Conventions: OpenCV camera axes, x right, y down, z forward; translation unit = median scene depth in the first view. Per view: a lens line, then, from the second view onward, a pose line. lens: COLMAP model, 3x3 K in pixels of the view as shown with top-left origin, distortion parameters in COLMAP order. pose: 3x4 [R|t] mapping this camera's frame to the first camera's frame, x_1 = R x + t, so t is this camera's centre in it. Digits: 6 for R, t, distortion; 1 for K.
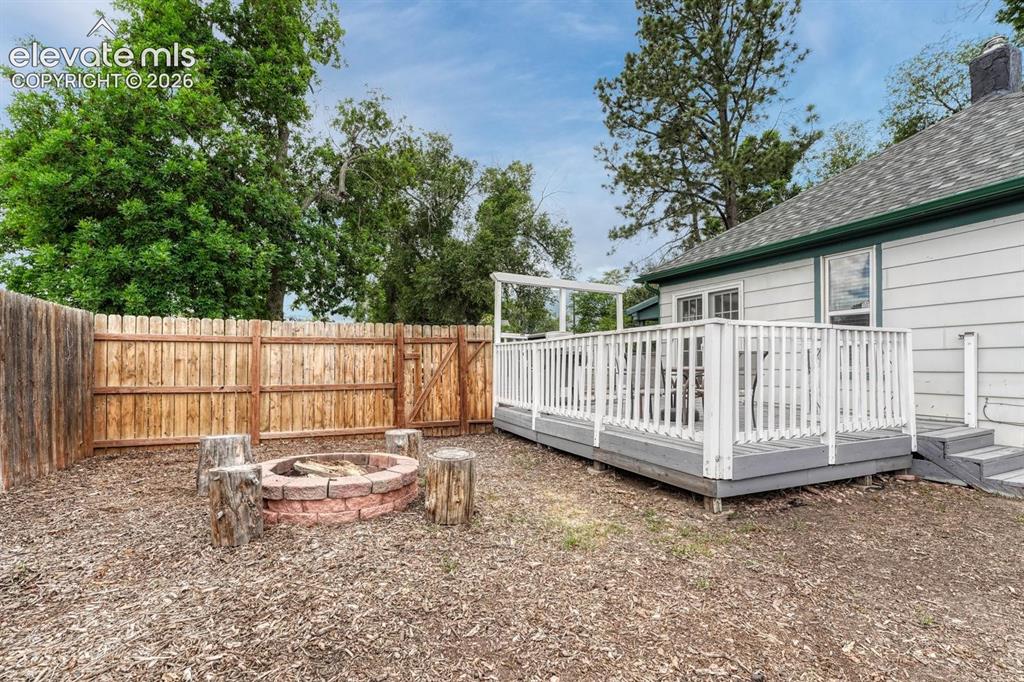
lens RADIAL K [[454.4, 0, 485.2], [0, 454.4, 367.7], [0, 0, 1]] dist [0.001863, 0.001652]
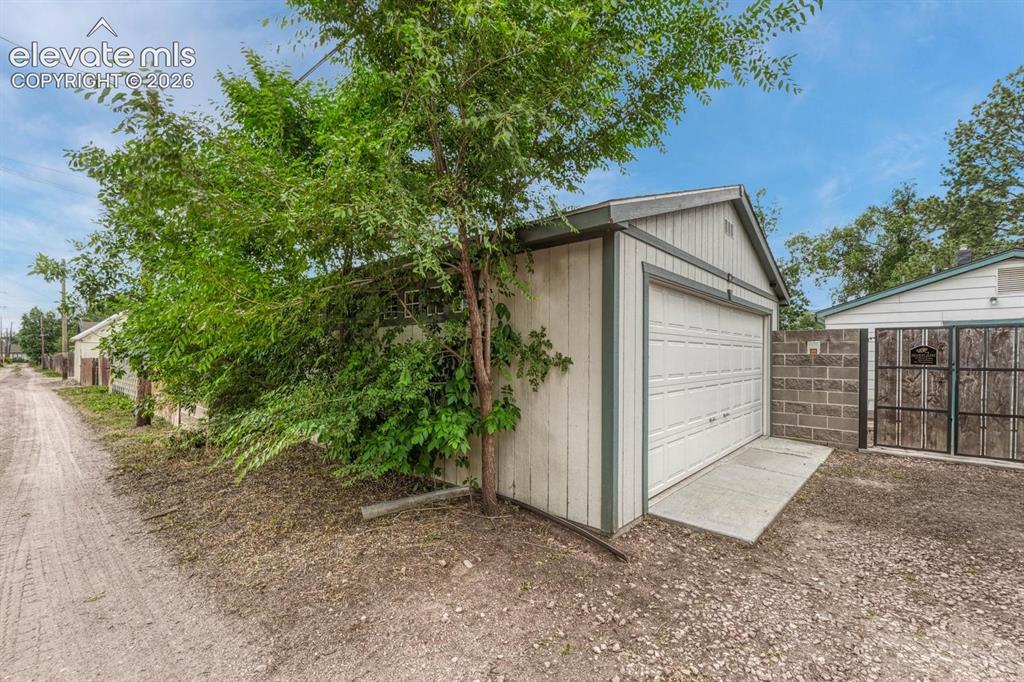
lens RADIAL K [[422.2, 0, 513.4], [0, 422.2, 356.9], [0, 0, 1]] dist [-0.006584, 0.000848]
pose [[0.440657, 0.008934, -0.897631, 1.743629], [-0.004131, 0.999960, 0.007925, -0.069702], [0.897666, 0.000216, 0.440677, -1.975916]]
